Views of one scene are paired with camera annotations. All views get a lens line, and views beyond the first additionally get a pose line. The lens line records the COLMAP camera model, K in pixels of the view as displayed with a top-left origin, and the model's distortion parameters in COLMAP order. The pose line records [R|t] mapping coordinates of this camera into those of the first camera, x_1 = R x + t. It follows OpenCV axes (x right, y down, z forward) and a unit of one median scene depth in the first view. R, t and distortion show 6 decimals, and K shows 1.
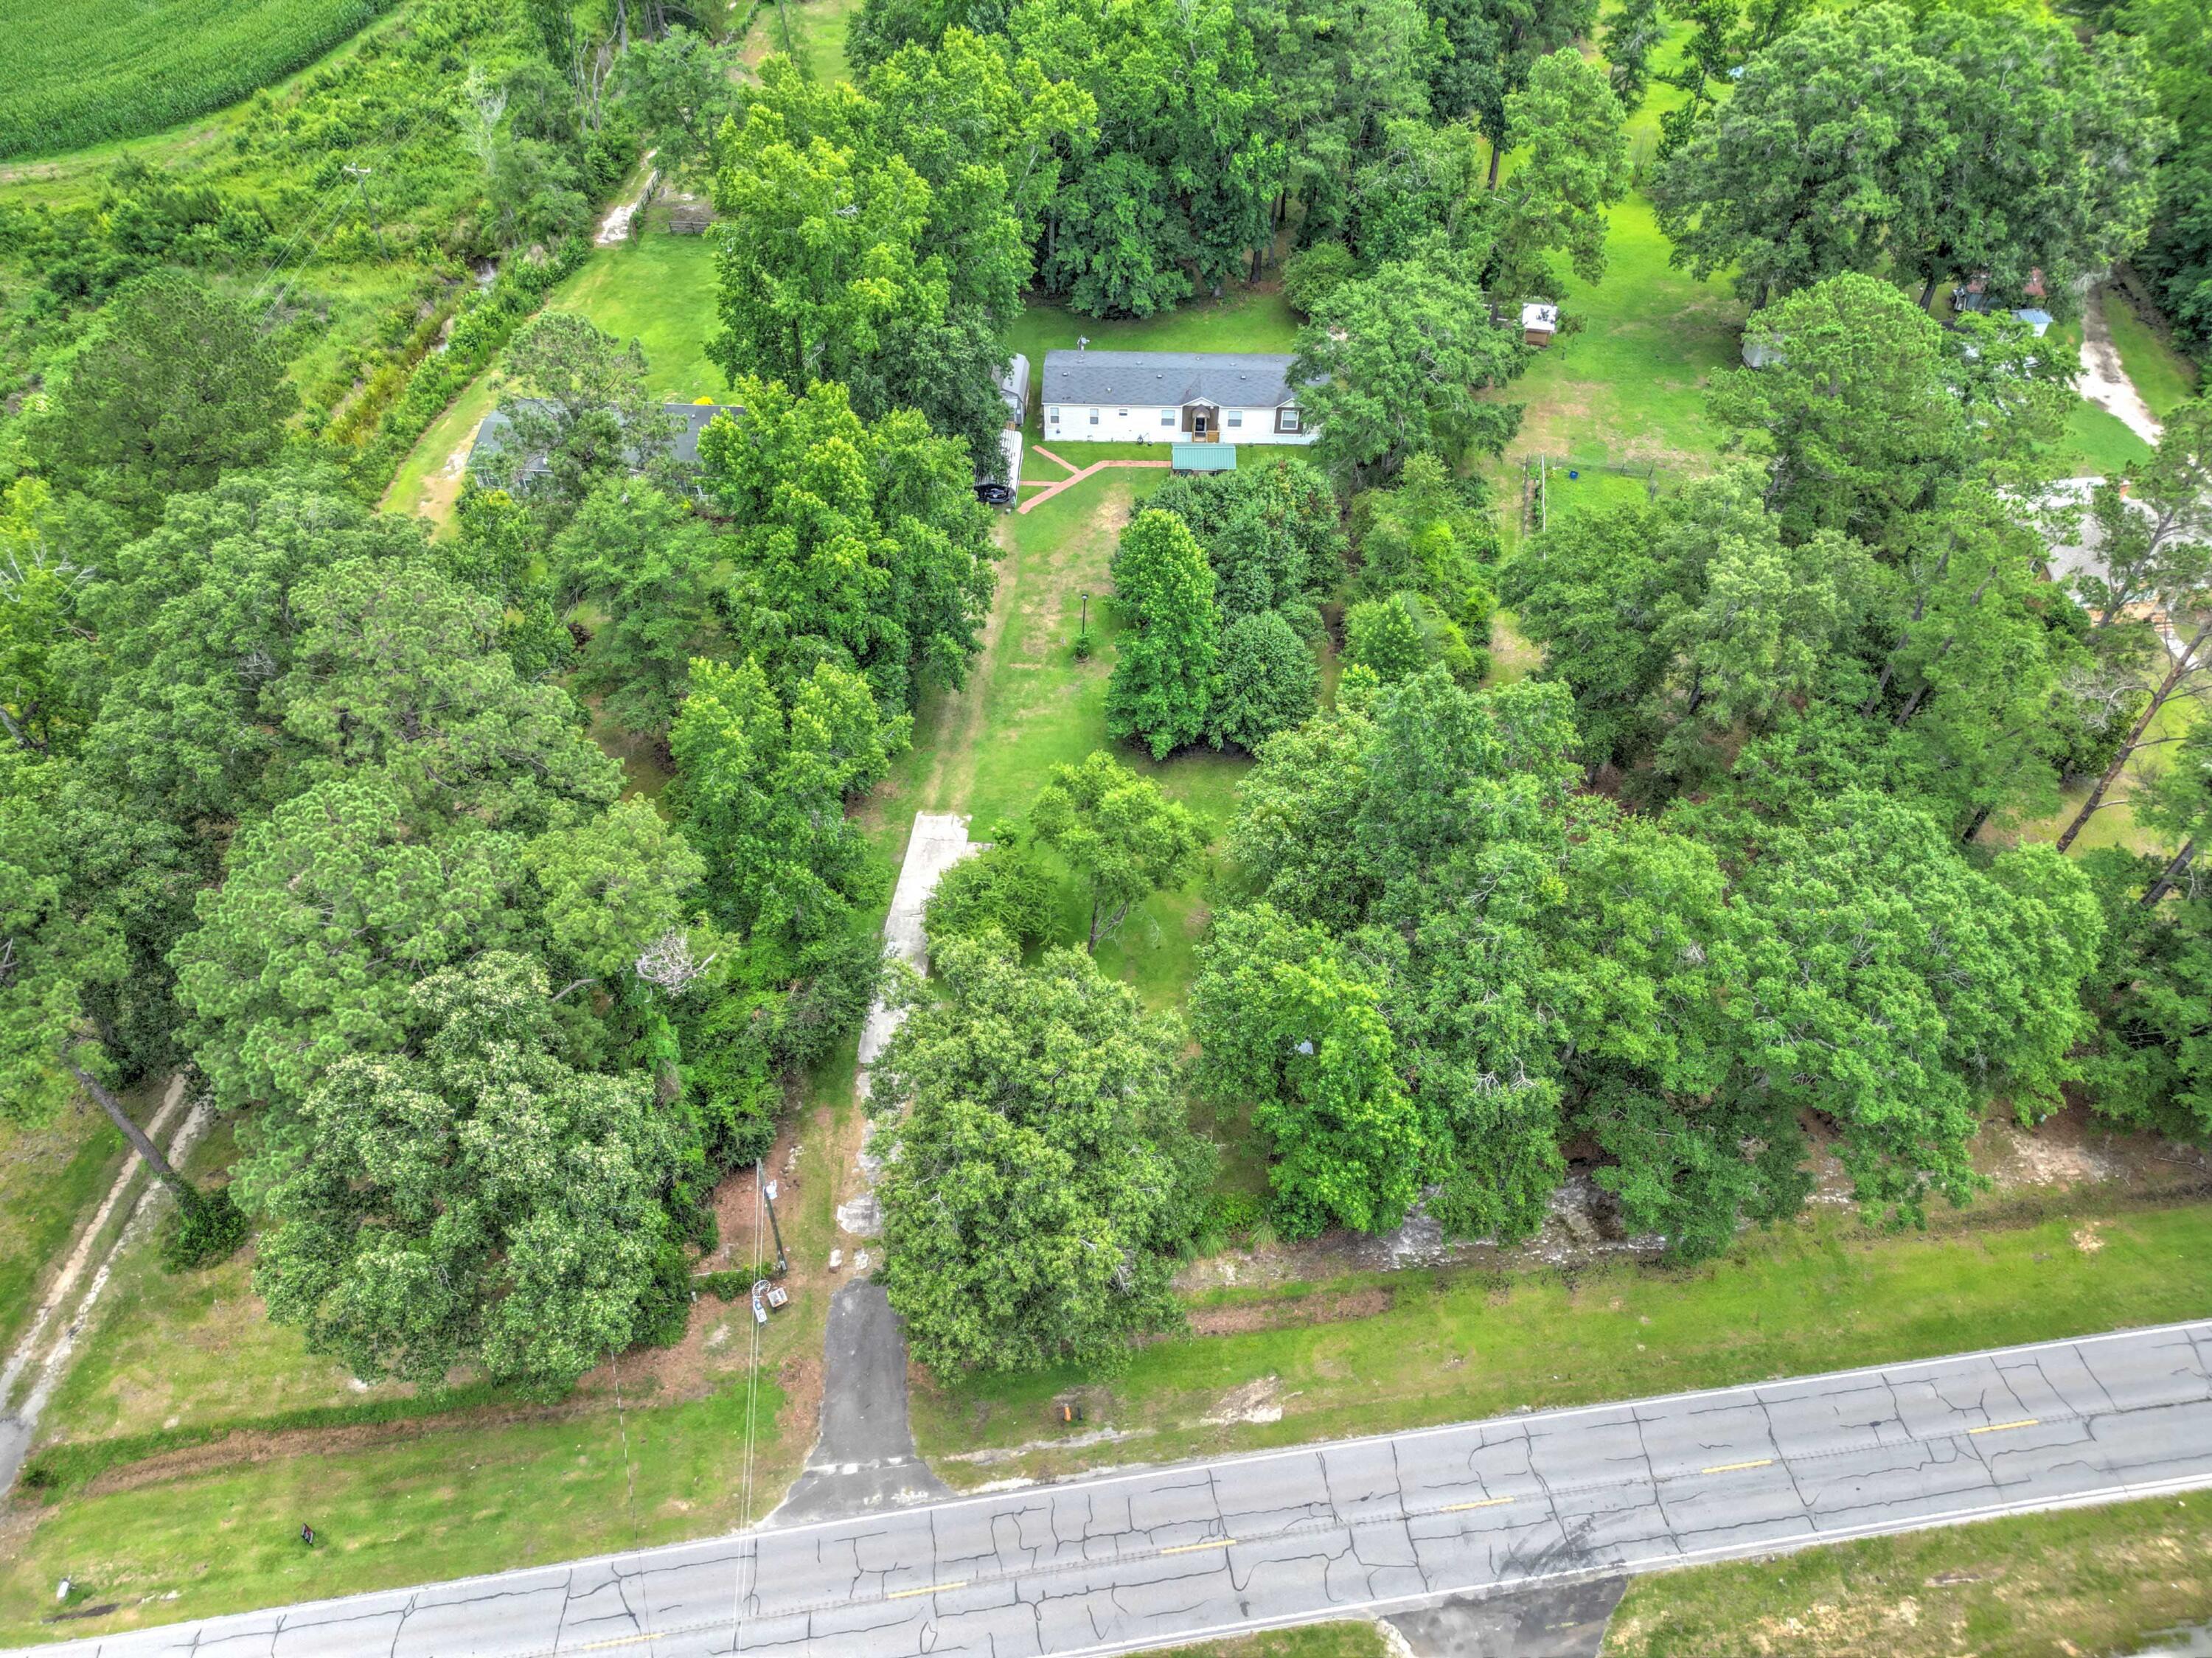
lens RADIAL K [[1550.2, 0, 1153.2], [0, 1550.2, 828.5], [0, 0, 1]] dist [0.062261, -0.048850]
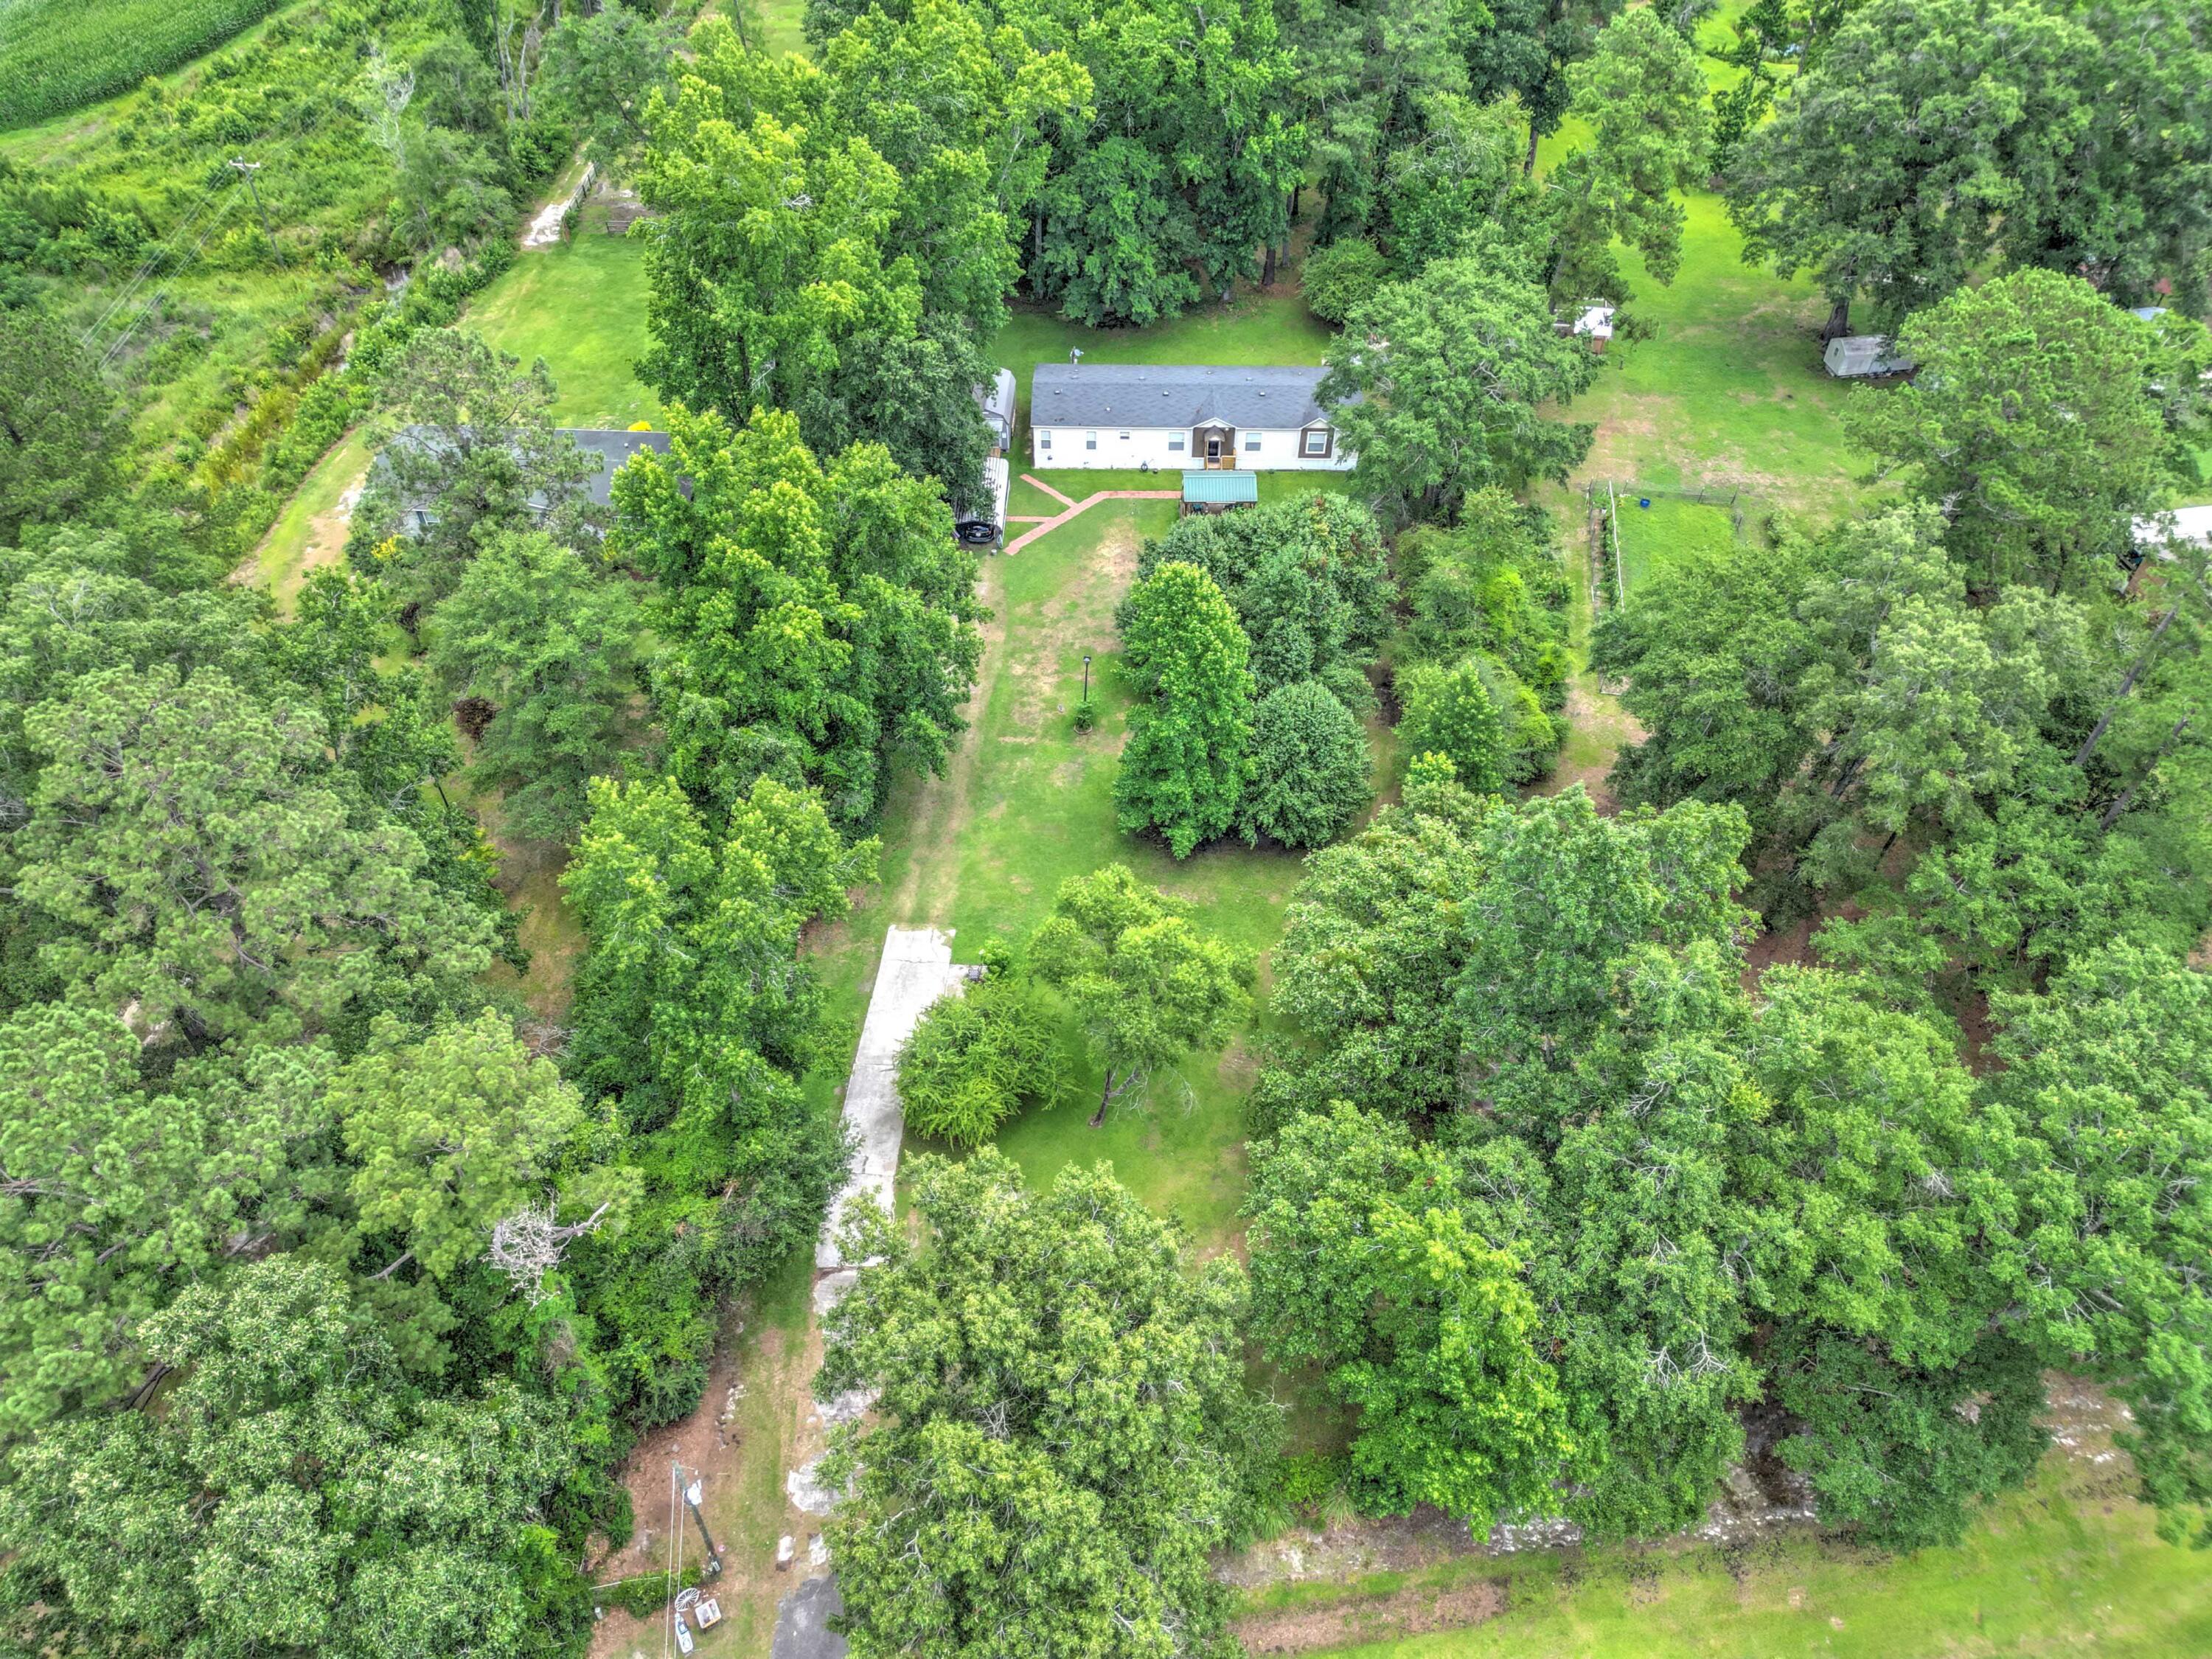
lens RADIAL K [[1550.3, 0, 1144.8], [0, 1550.3, 827.0], [0, 0, 1]] dist [0.062261, -0.048850]
pose [[0.999924, -0.010223, 0.006887, -0.020911], [0.010242, 0.999944, -0.002742, -0.059464], [-0.006859, 0.002812, 0.999973, 0.170102]]
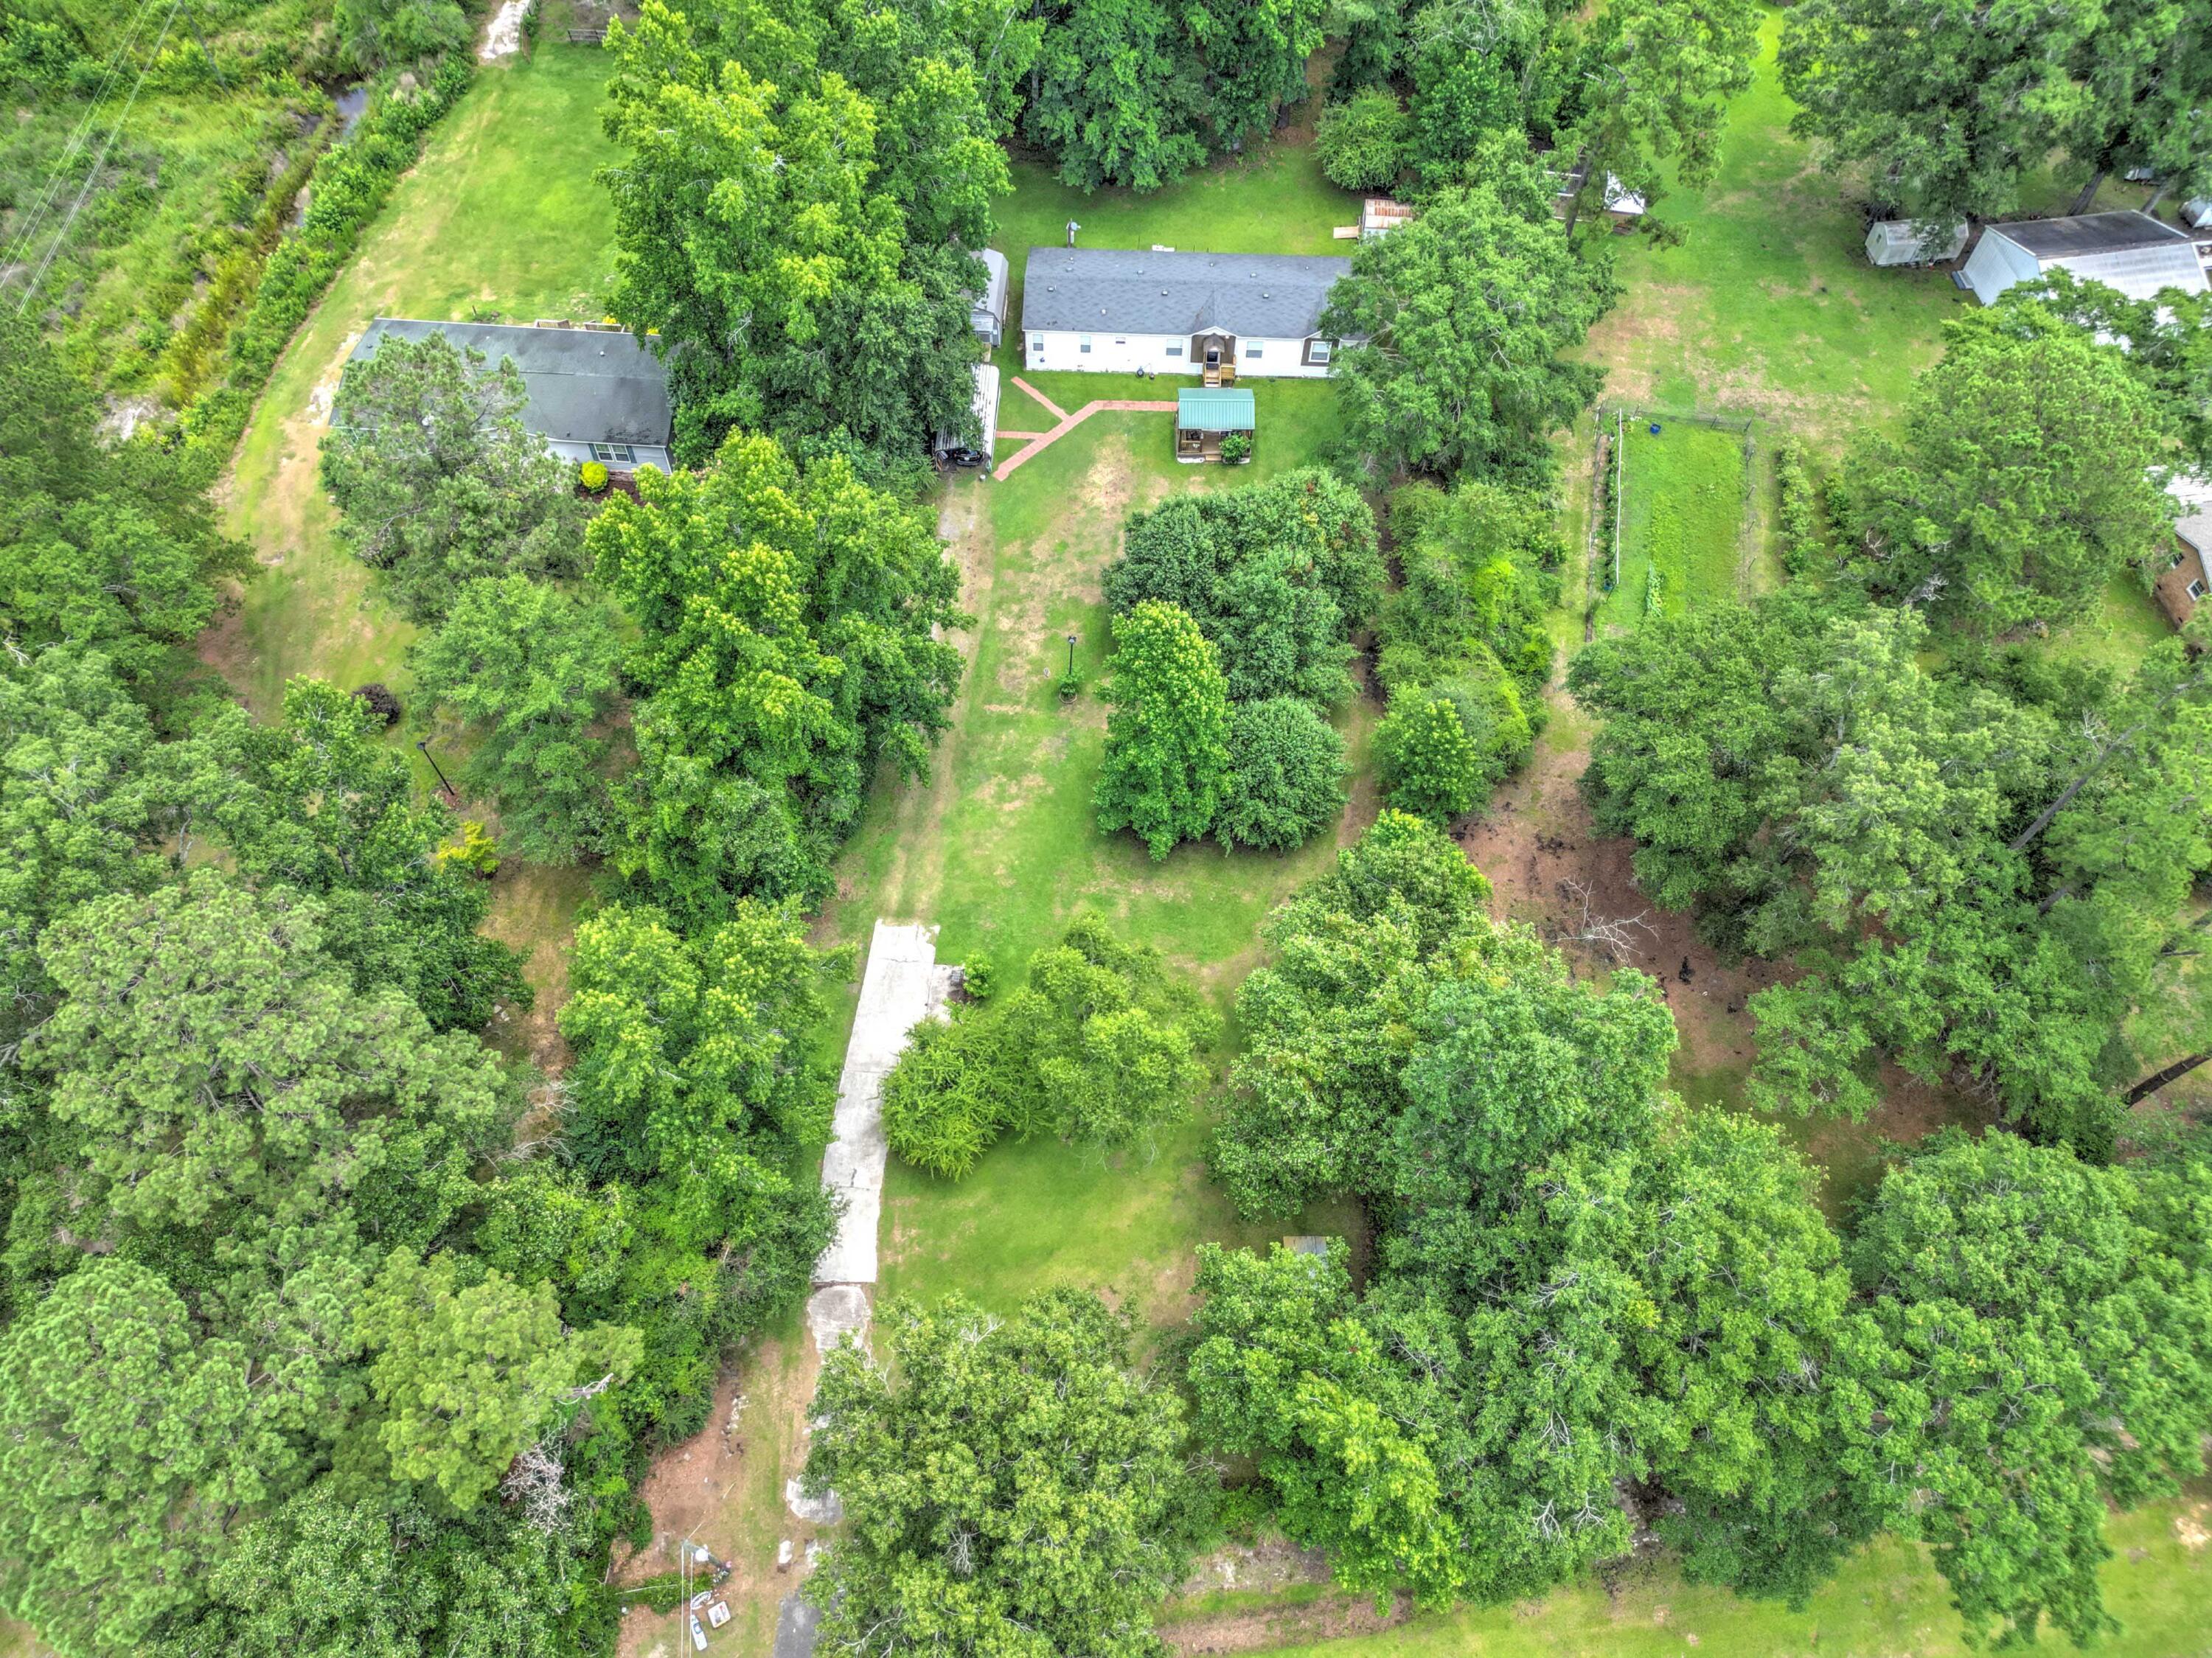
lens RADIAL K [[1550.2, 0, 1142.8], [0, 1550.2, 825.2], [0, 0, 1]] dist [0.062261, -0.048850]
pose [[0.999905, 0.013766, -0.000530, -0.003993], [-0.013333, 0.976708, 0.214157, -0.247265], [0.003466, -0.214130, 0.976799, 0.166689]]
